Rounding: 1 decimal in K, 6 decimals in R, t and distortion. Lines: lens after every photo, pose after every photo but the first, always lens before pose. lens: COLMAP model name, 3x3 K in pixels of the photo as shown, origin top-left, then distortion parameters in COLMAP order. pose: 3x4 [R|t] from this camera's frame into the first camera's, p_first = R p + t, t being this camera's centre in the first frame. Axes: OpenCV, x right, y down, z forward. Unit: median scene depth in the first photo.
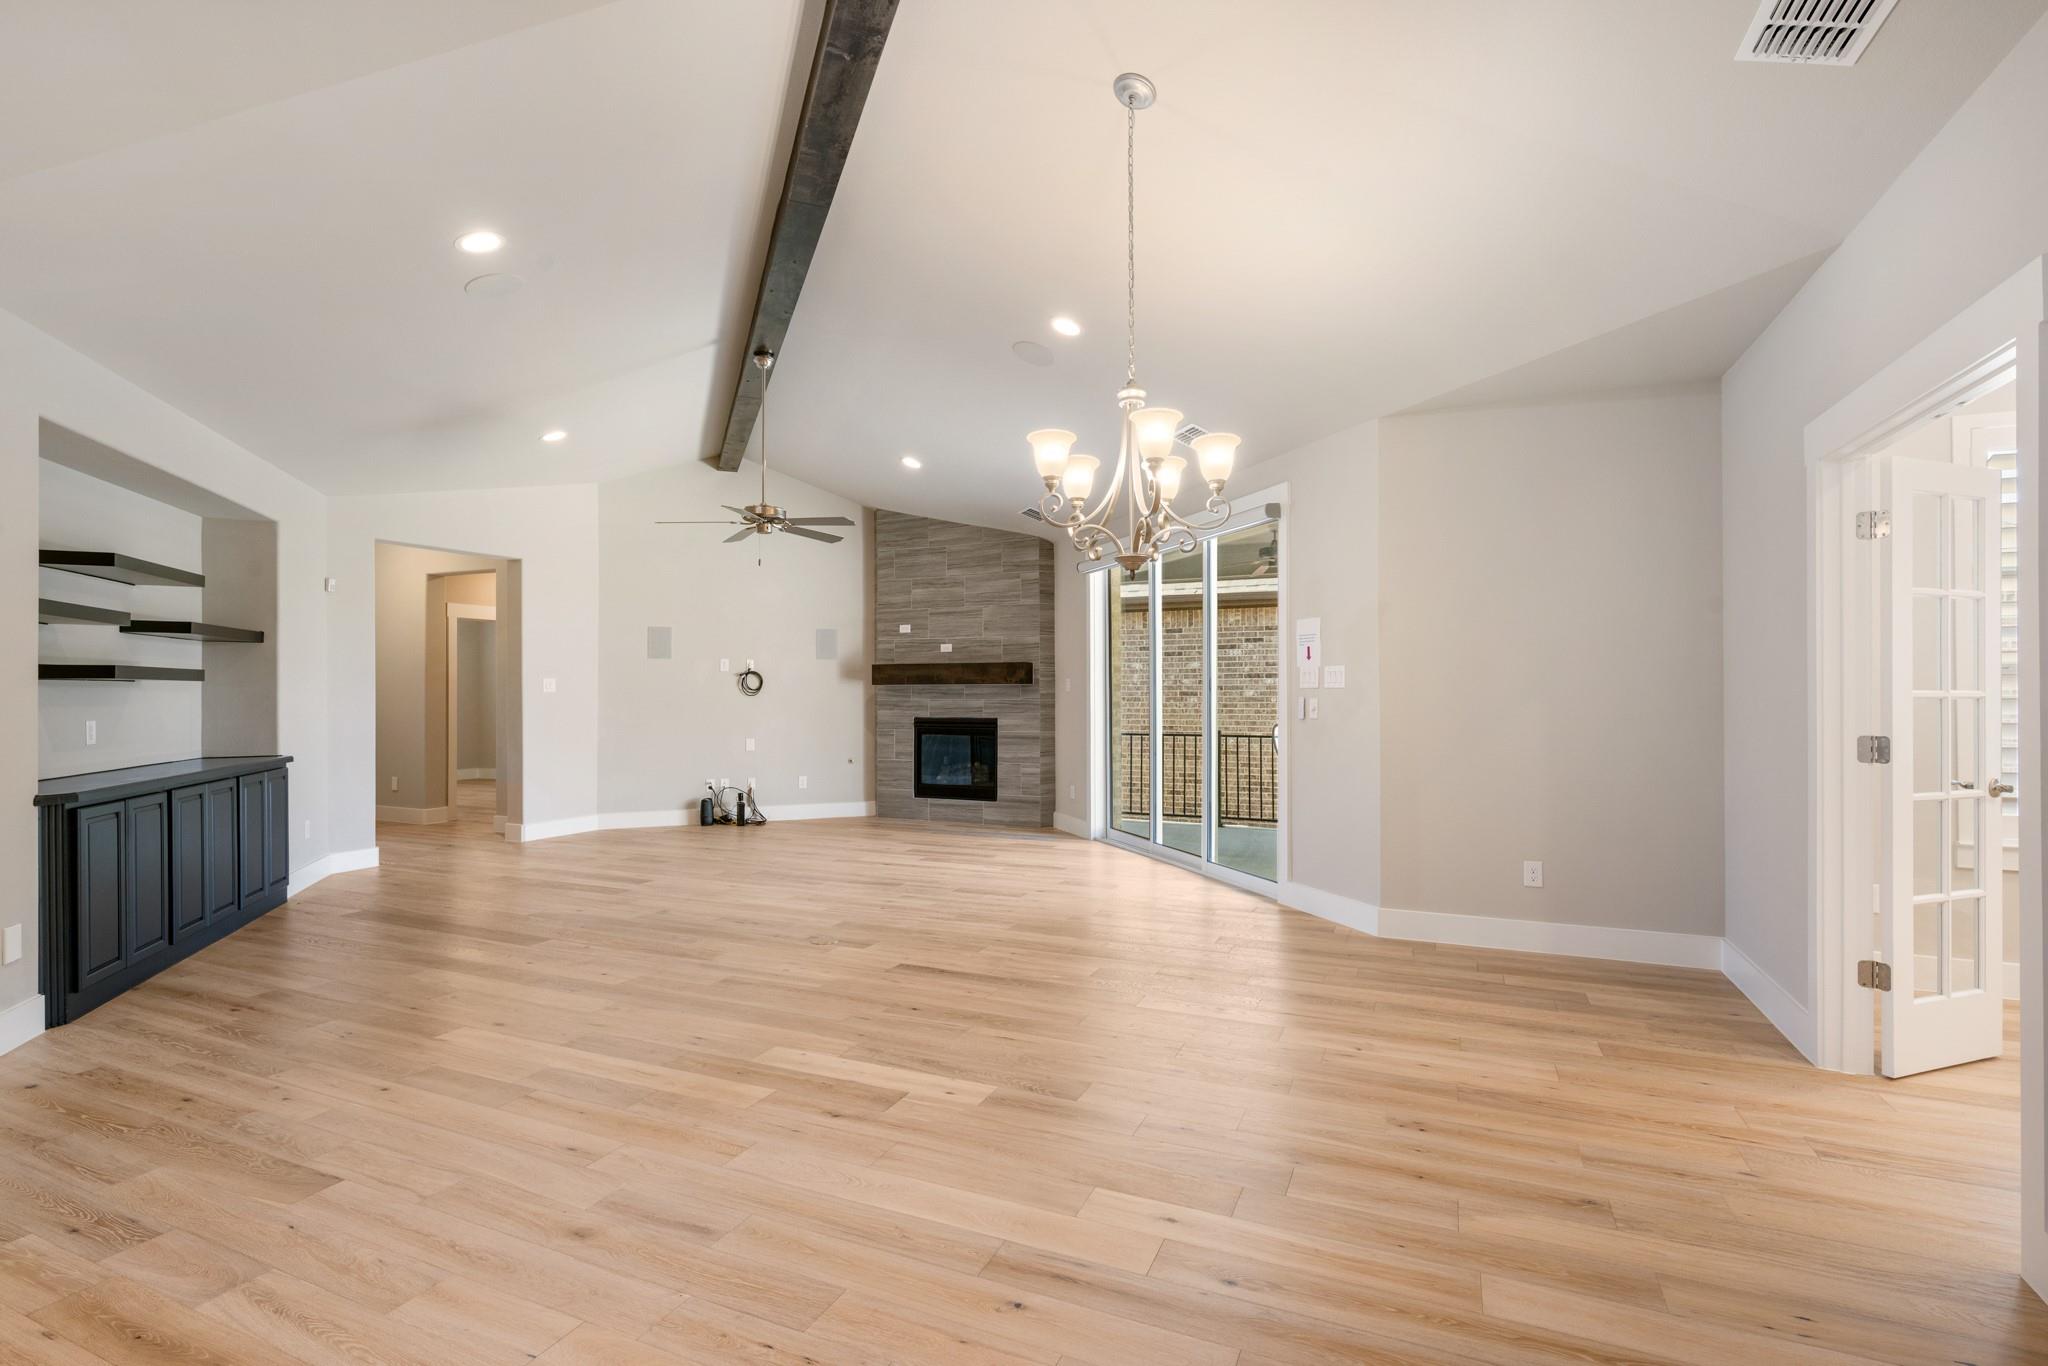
lens RADIAL K [[942.5, 0, 1020.0], [0, 942.5, 687.1], [0, 0, 1]] dist [-0.002124, 0.001613]
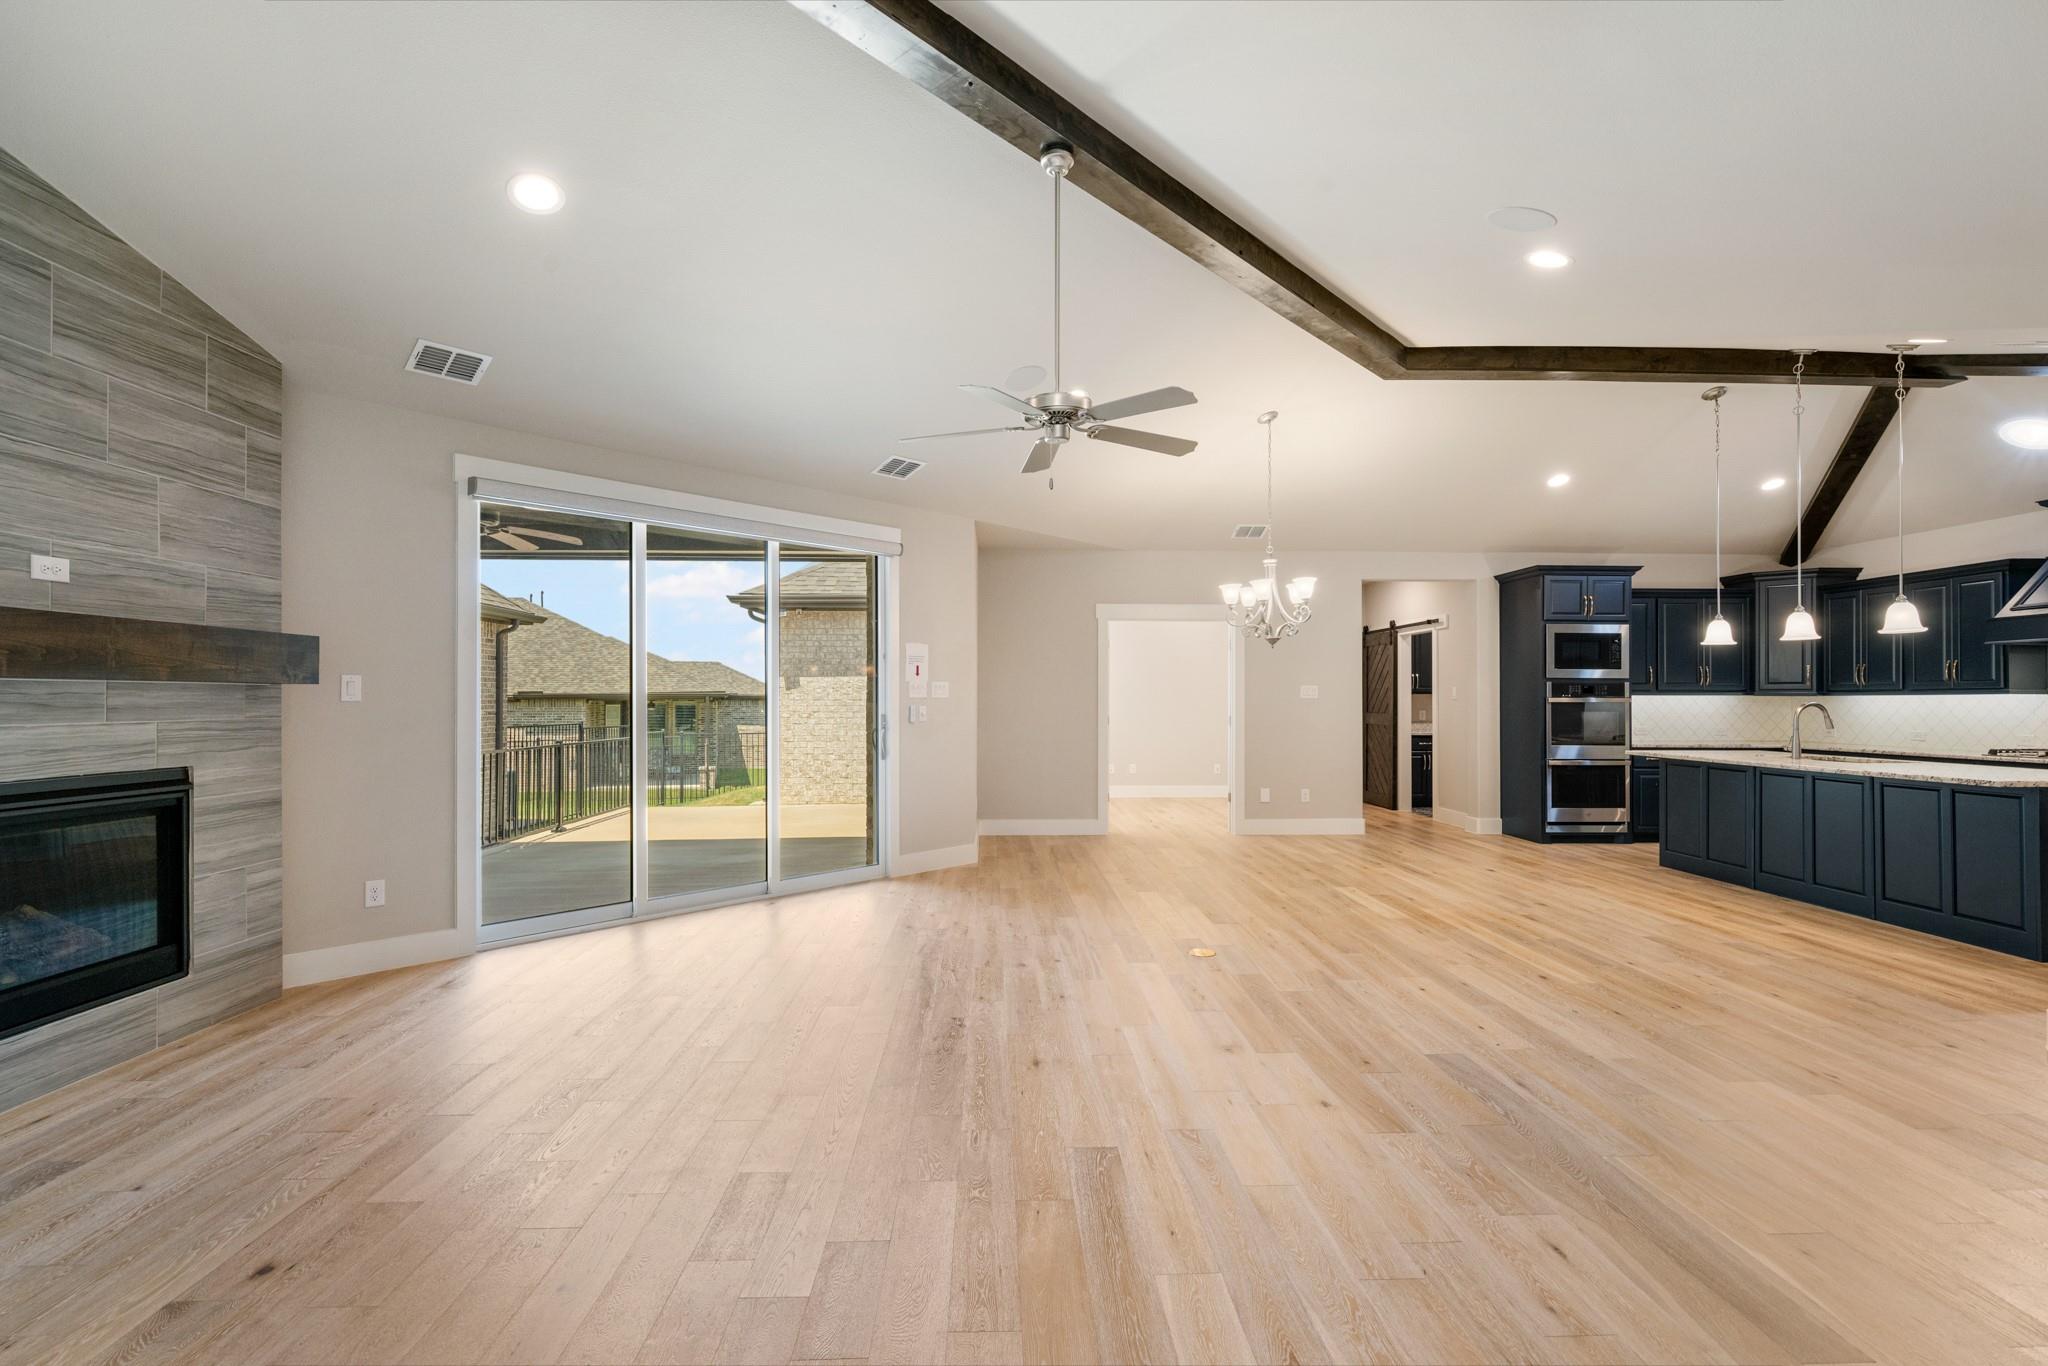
lens RADIAL K [[942.5, 0, 1020.6], [0, 942.5, 687.1], [0, 0, 1]] dist [-0.002124, 0.001613]
pose [[-0.443892, 0.015239, 0.895951, -0.547548], [-0.003176, 0.999822, -0.018580, 0.005505], [-0.896075, -0.011093, -0.443764, 0.873491]]
